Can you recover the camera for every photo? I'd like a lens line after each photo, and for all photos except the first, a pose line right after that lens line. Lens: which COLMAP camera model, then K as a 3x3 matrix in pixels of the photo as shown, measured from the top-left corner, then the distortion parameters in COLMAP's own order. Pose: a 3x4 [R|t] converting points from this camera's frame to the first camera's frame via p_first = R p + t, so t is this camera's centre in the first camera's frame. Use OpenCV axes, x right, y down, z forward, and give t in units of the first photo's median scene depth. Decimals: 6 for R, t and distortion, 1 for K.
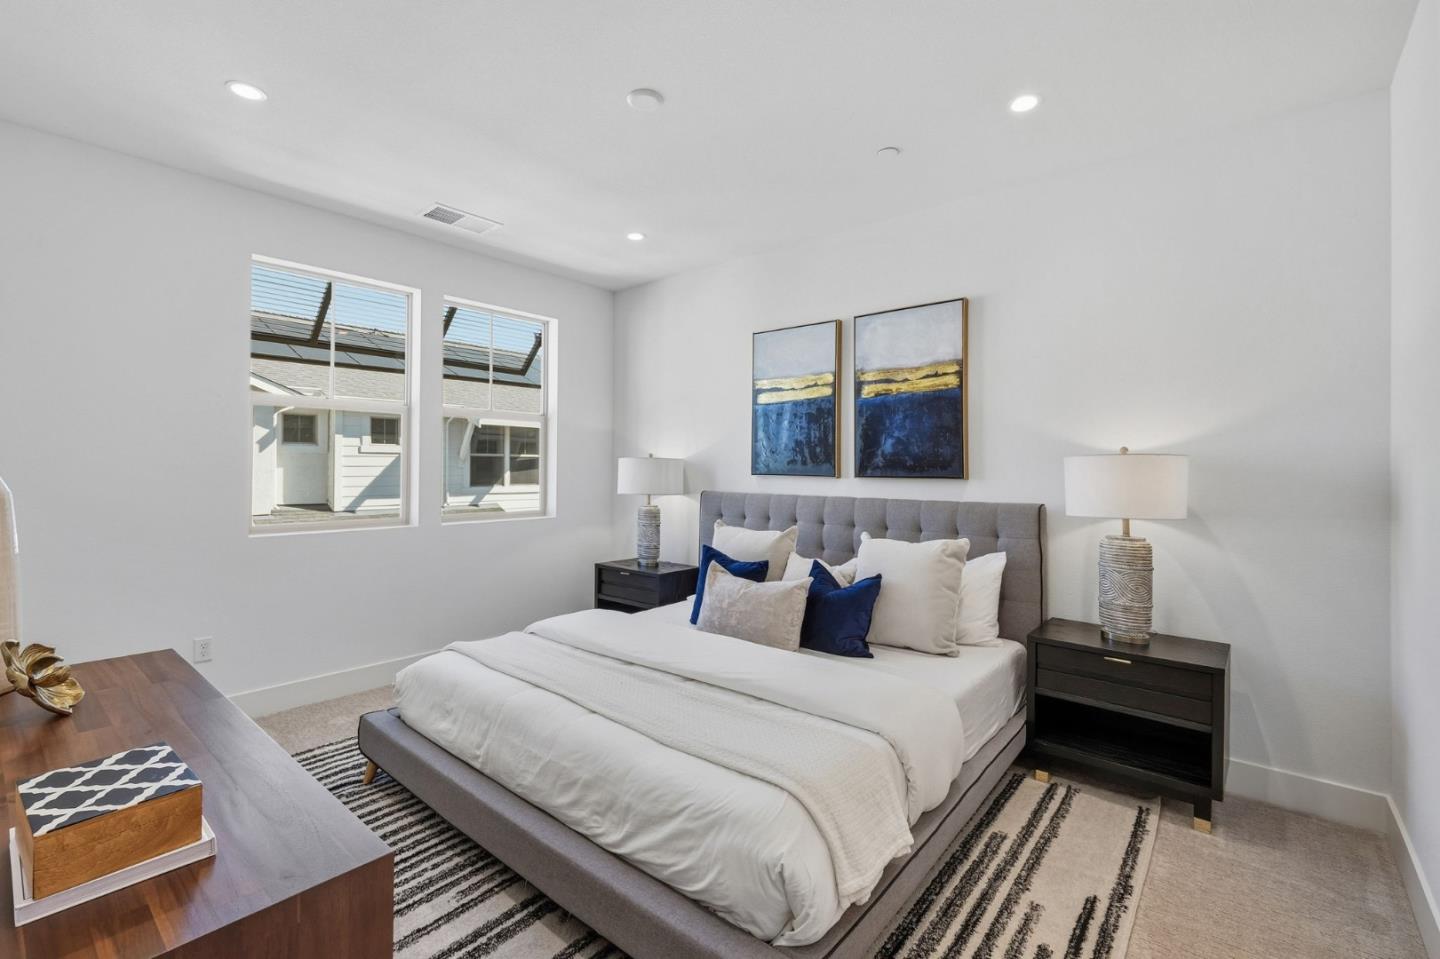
lens RADIAL K [[639.2, 0, 718.7], [0, 639.2, 463.7], [0, 0, 1]] dist [-0.000996, -0.000449]
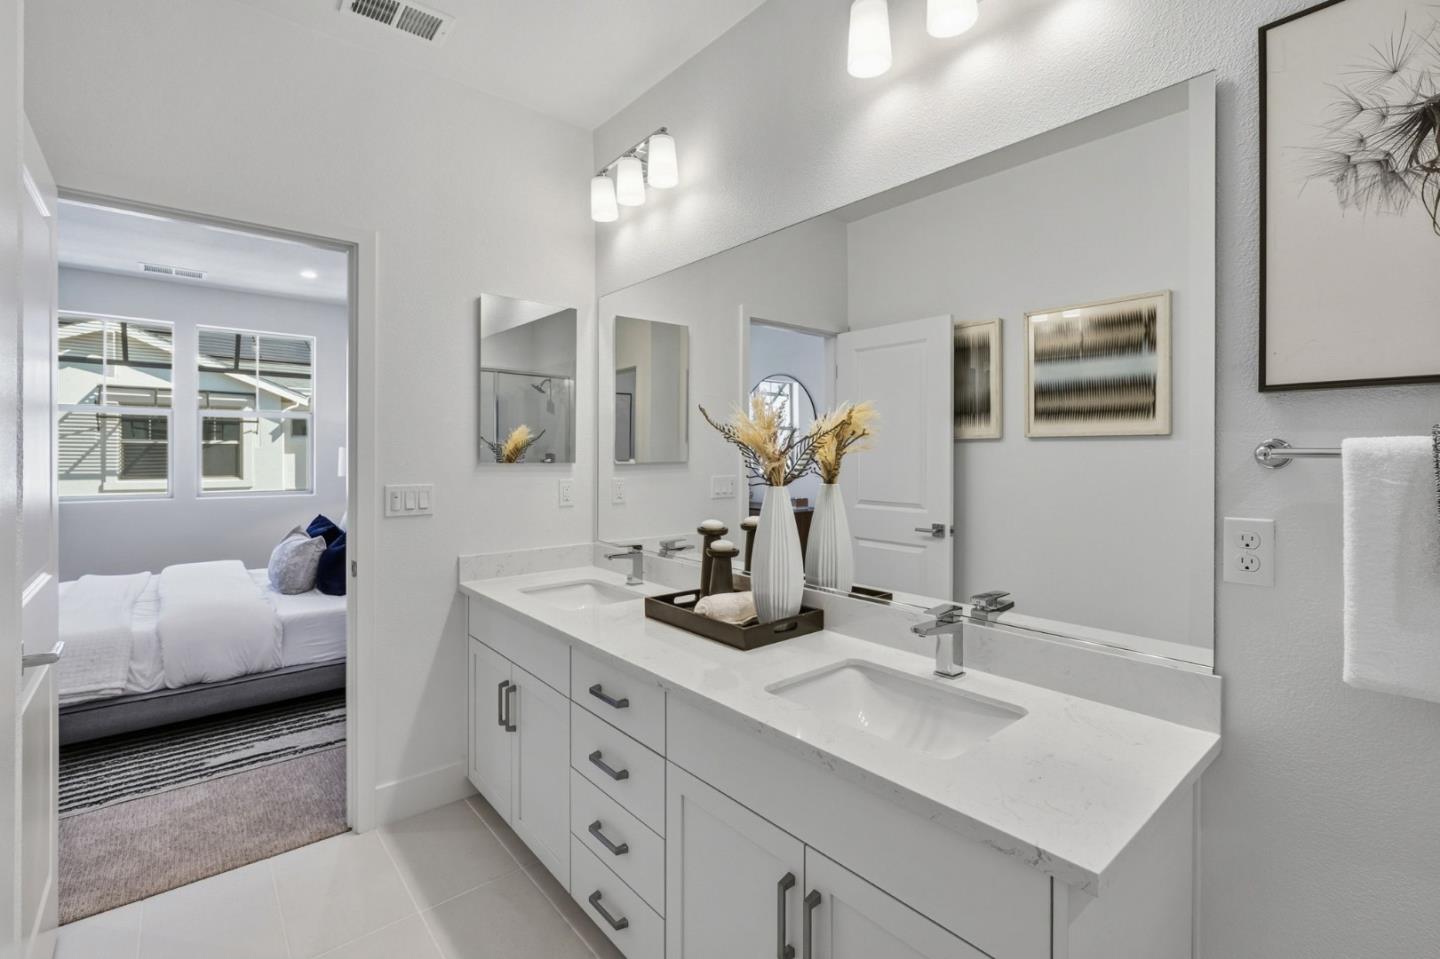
lens RADIAL K [[639.2, 0, 718.7], [0, 639.2, 463.7], [0, 0, 1]] dist [-0.000996, -0.000449]
pose [[0.985506, 0.001309, -0.169634, 1.825239], [0.002003, 0.999811, 0.019355, -0.009066], [0.169627, -0.019414, 0.985317, -0.290977]]
